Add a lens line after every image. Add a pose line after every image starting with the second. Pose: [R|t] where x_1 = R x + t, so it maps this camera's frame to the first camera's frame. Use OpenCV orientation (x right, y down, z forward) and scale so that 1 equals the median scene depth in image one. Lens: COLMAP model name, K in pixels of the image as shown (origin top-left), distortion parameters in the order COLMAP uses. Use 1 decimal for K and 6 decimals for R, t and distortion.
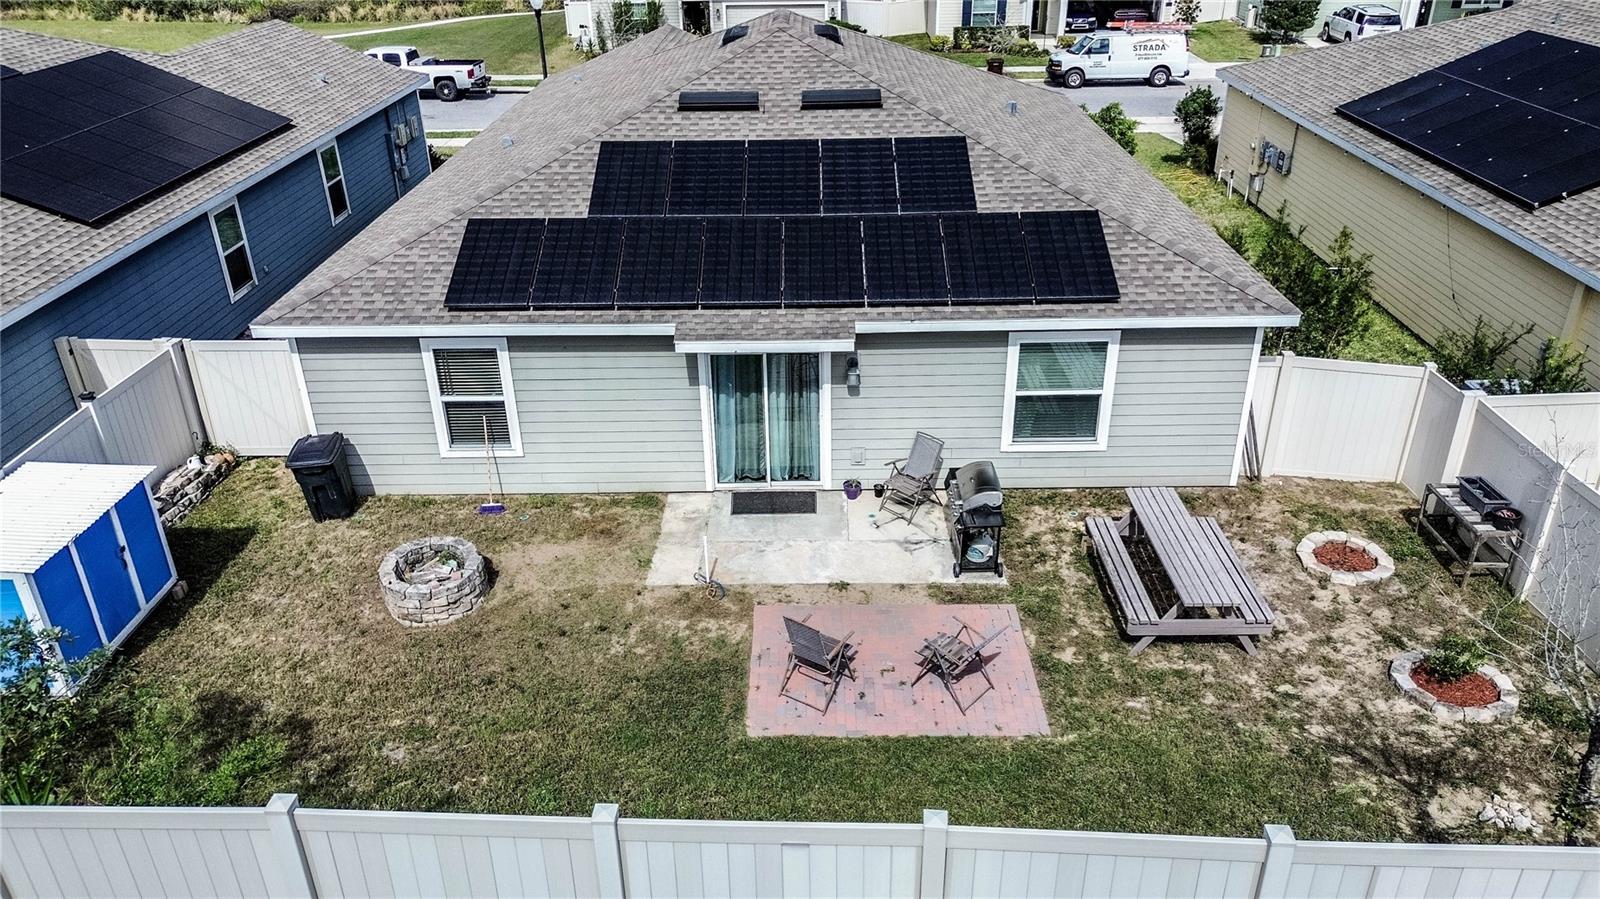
lens RADIAL K [[1130.1, 0, 808.9], [0, 1130.1, 441.2], [0, 0, 1]] dist [0.050485, -0.043016]
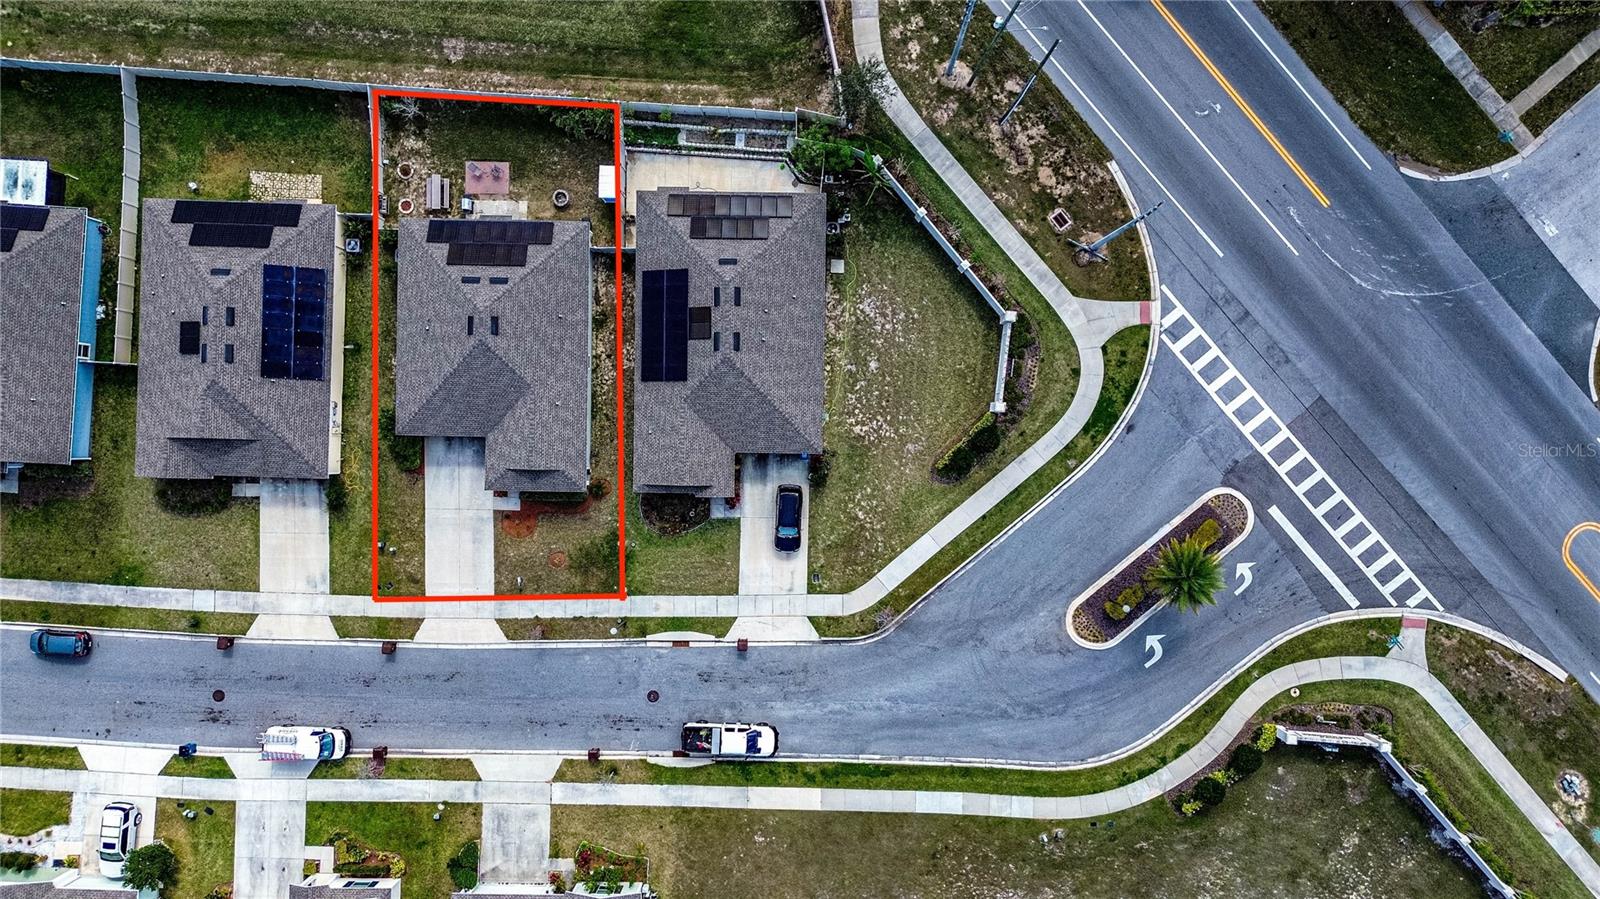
lens RADIAL K [[1130.1, 0, 808.9], [0, 1130.1, 441.2], [0, 0, 1]] dist [0.050485, -0.043016]
pose [[-0.999501, -0.011668, 0.029354, -1.678826], [0.031441, -0.456902, 0.888961, -5.271205], [0.003039, 0.889440, 0.457041, -0.547086]]
